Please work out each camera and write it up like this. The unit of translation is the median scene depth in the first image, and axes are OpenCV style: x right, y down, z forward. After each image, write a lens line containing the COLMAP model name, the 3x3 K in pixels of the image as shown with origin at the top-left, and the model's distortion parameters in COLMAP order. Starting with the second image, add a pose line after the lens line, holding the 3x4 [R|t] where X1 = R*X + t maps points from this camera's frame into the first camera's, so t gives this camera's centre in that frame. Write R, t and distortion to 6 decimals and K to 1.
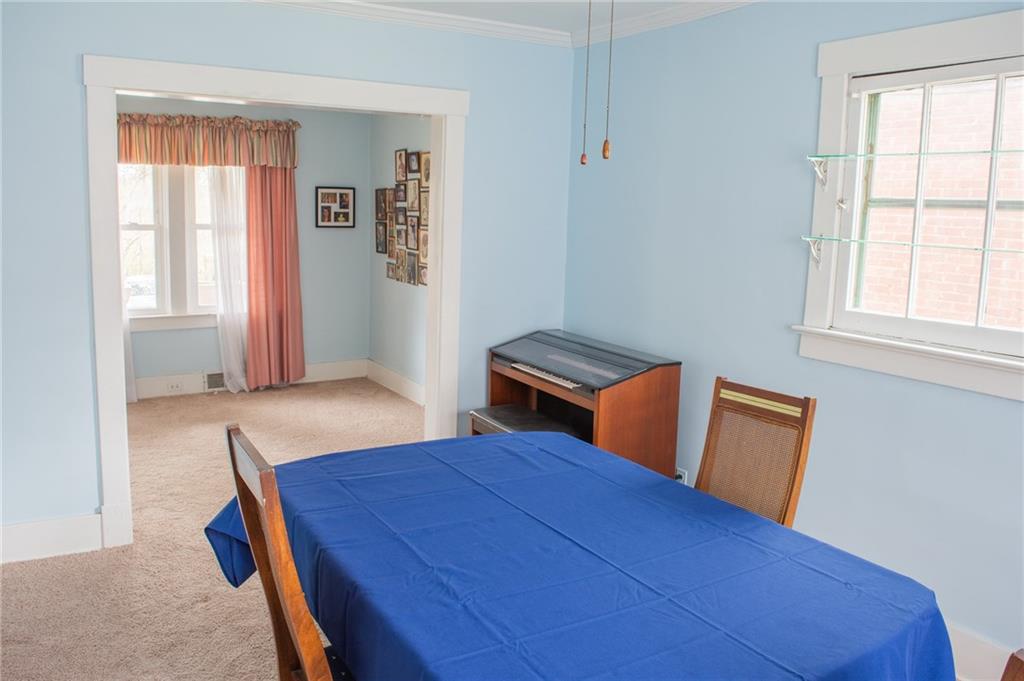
lens RADIAL K [[842.0, 0, 538.2], [0, 842.0, 343.4], [0, 0, 1]] dist [-0.086322, 0.010042]
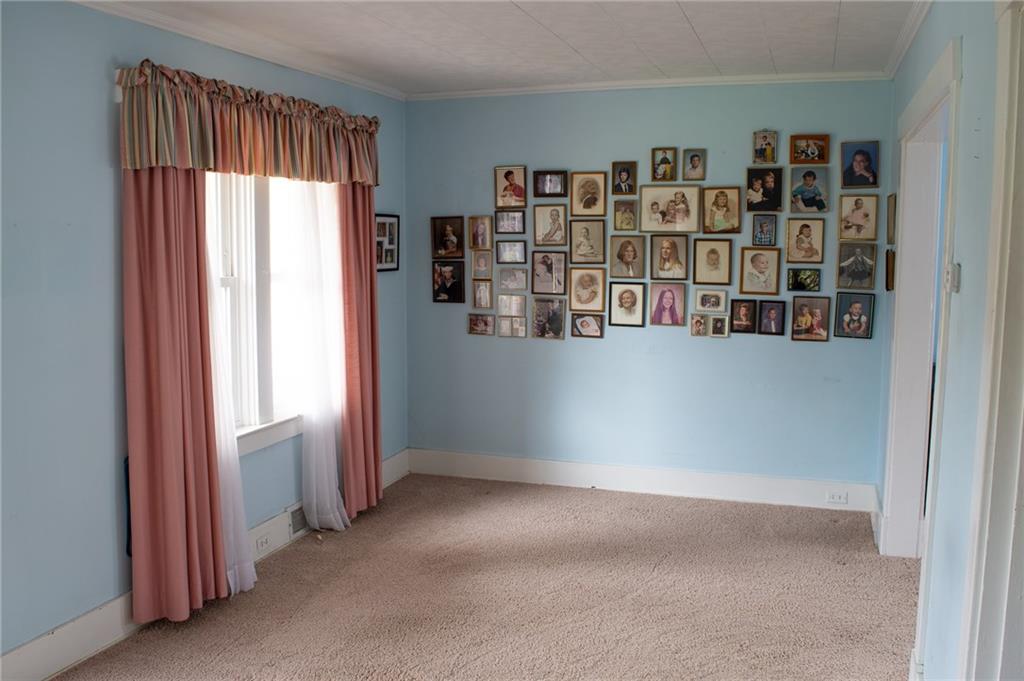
lens RADIAL K [[842.0, 0, 538.2], [0, 842.0, 343.4], [0, 0, 1]] dist [-0.086322, 0.010042]
pose [[0.754057, -0.102021, 0.648837, -0.640919], [0.118970, 0.992738, 0.017831, -0.077598], [-0.645944, 0.063746, 0.760718, 0.391011]]
